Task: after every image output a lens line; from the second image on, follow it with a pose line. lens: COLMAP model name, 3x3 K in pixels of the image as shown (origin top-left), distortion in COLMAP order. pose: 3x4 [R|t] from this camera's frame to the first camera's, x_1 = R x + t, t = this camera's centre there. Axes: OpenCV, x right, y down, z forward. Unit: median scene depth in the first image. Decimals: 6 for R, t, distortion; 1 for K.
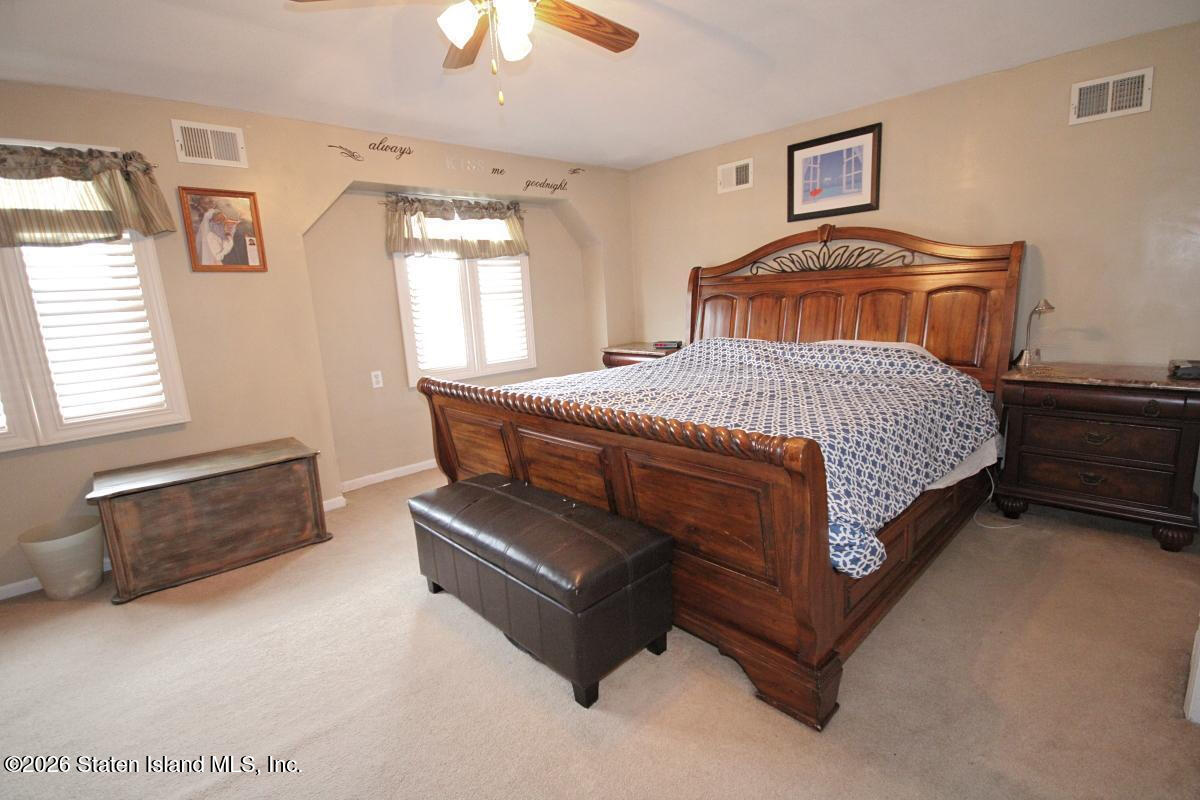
lens RADIAL K [[553.2, 0, 600.0], [0, 553.2, 400.0], [0, 0, 1]] dist [0.005205, -0.007178]
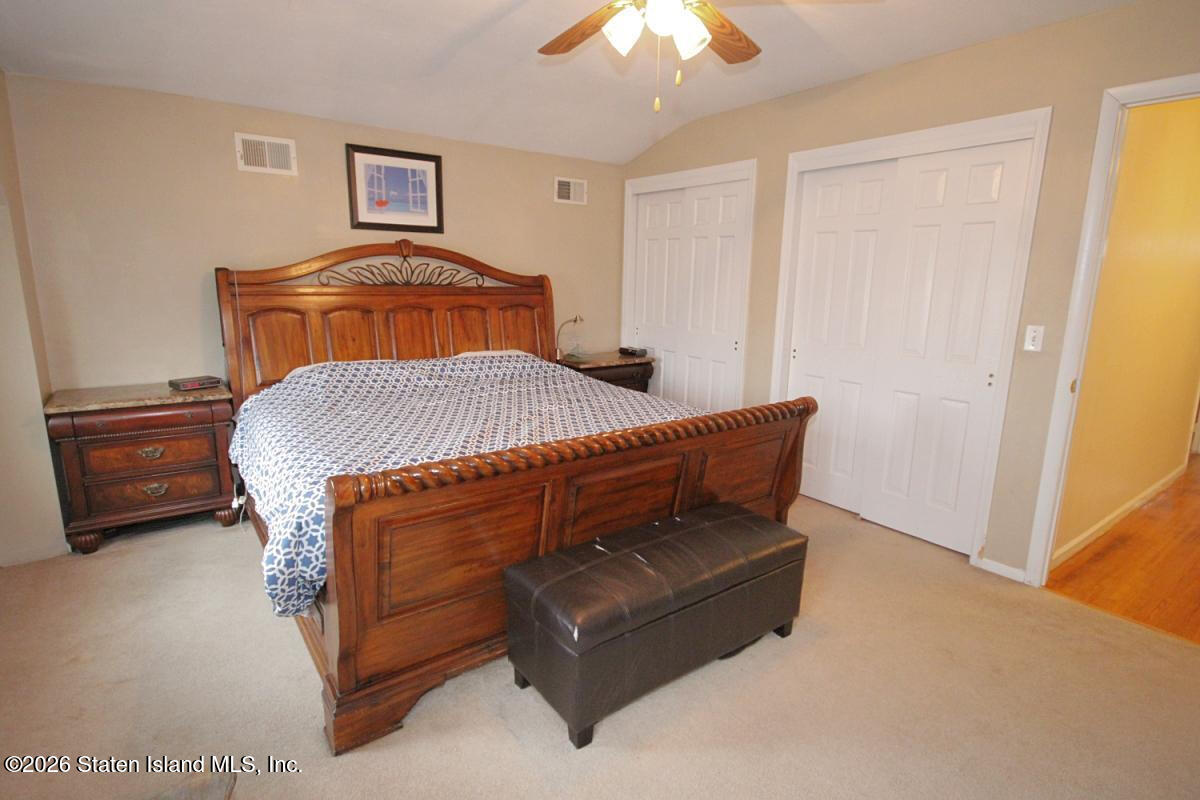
lens RADIAL K [[609.6, 0, 600.0], [0, 609.6, 400.0], [0, 0, 1]] dist [-0.002660, -0.000225]
pose [[0.107754, -0.143174, 0.983814, -0.700996], [0.171324, 0.977446, 0.123482, -0.115899], [-0.979304, 0.155245, 0.129853, 0.585708]]
